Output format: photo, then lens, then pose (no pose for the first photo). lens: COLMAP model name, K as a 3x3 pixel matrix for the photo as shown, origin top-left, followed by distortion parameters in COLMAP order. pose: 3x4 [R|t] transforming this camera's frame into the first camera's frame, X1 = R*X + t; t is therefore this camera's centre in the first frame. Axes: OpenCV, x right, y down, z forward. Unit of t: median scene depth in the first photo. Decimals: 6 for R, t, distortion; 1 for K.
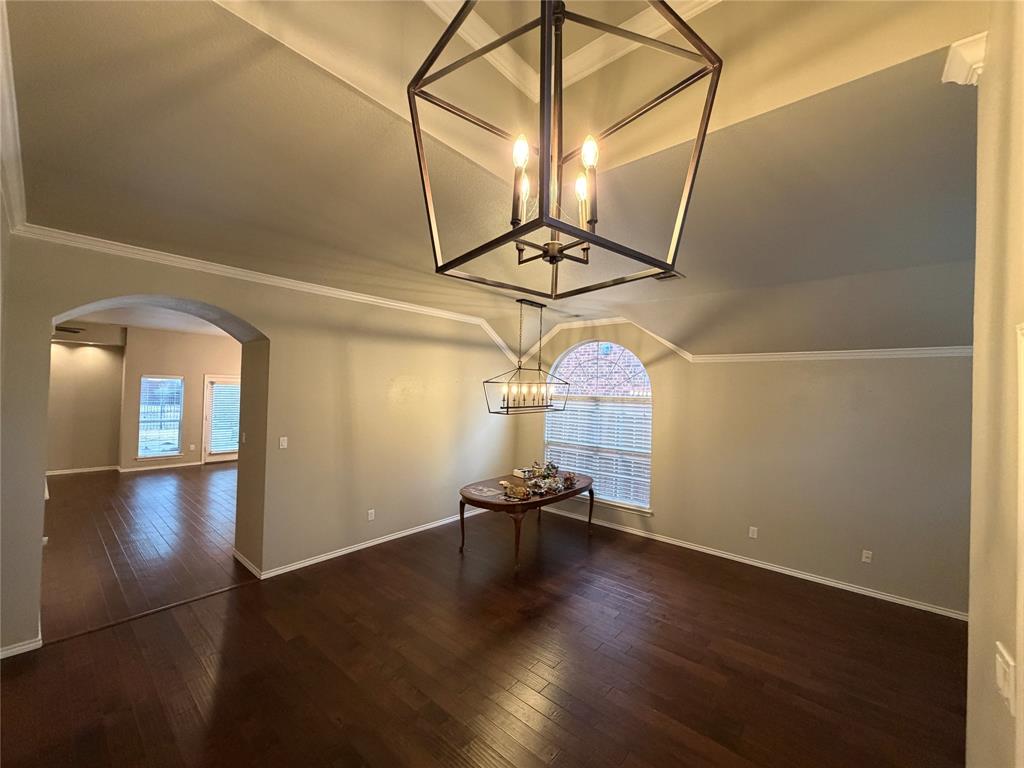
lens RADIAL K [[415.4, 0, 512.0], [0, 415.4, 384.0], [0, 0, 1]] dist [-0.001144, -0.000293]
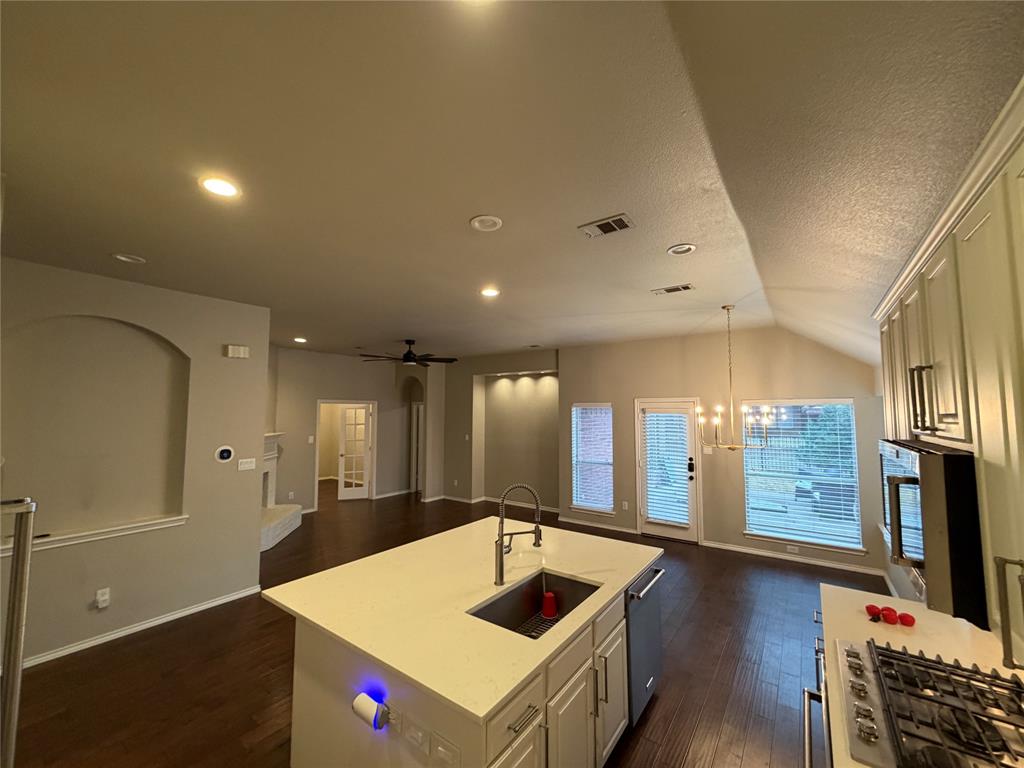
lens RADIAL K [[407.6, 0, 506.7], [0, 407.6, 380.4], [0, 0, 1]] dist [0.001448, 0.000108]
pose [[0.050269, -0.111701, -0.992470, -0.089491], [0.014339, 0.993704, -0.111114, 0.019157], [0.998633, -0.008645, 0.051554, 0.792500]]
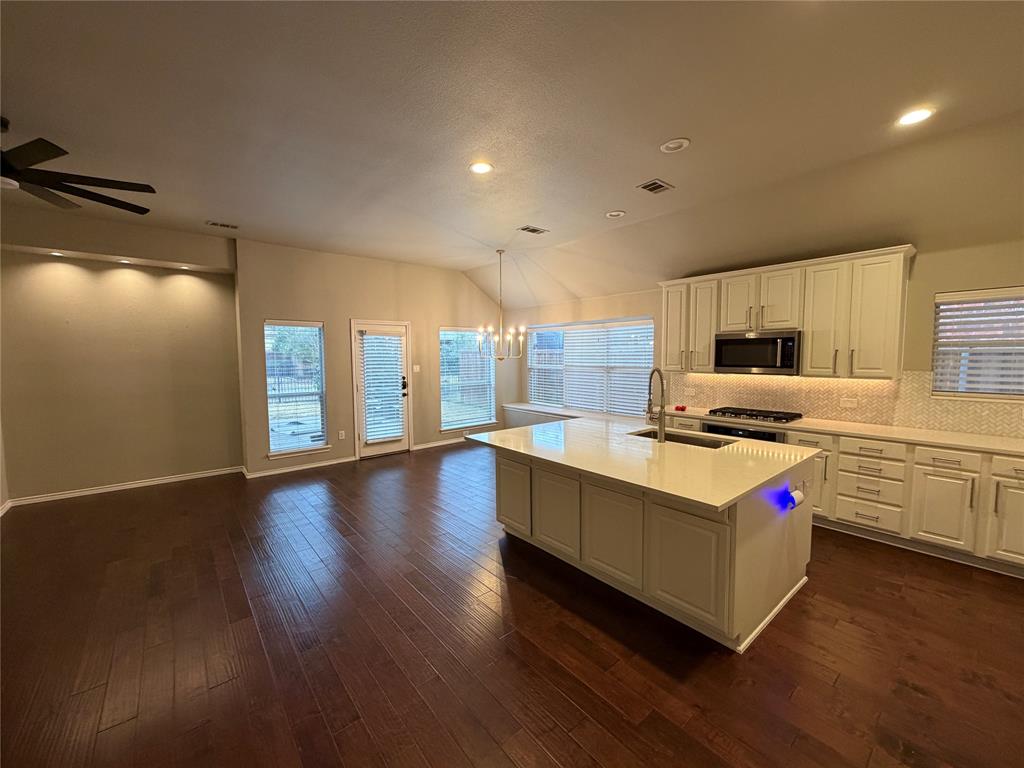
lens RADIAL K [[407.6, 0, 506.7], [0, 407.6, 380.4], [0, 0, 1]] dist [0.001448, 0.000108]
pose [[0.978808, -0.027127, -0.202975, -0.405122], [0.041682, 0.996829, 0.067784, 0.038637], [0.200493, -0.074808, 0.976835, 0.458504]]
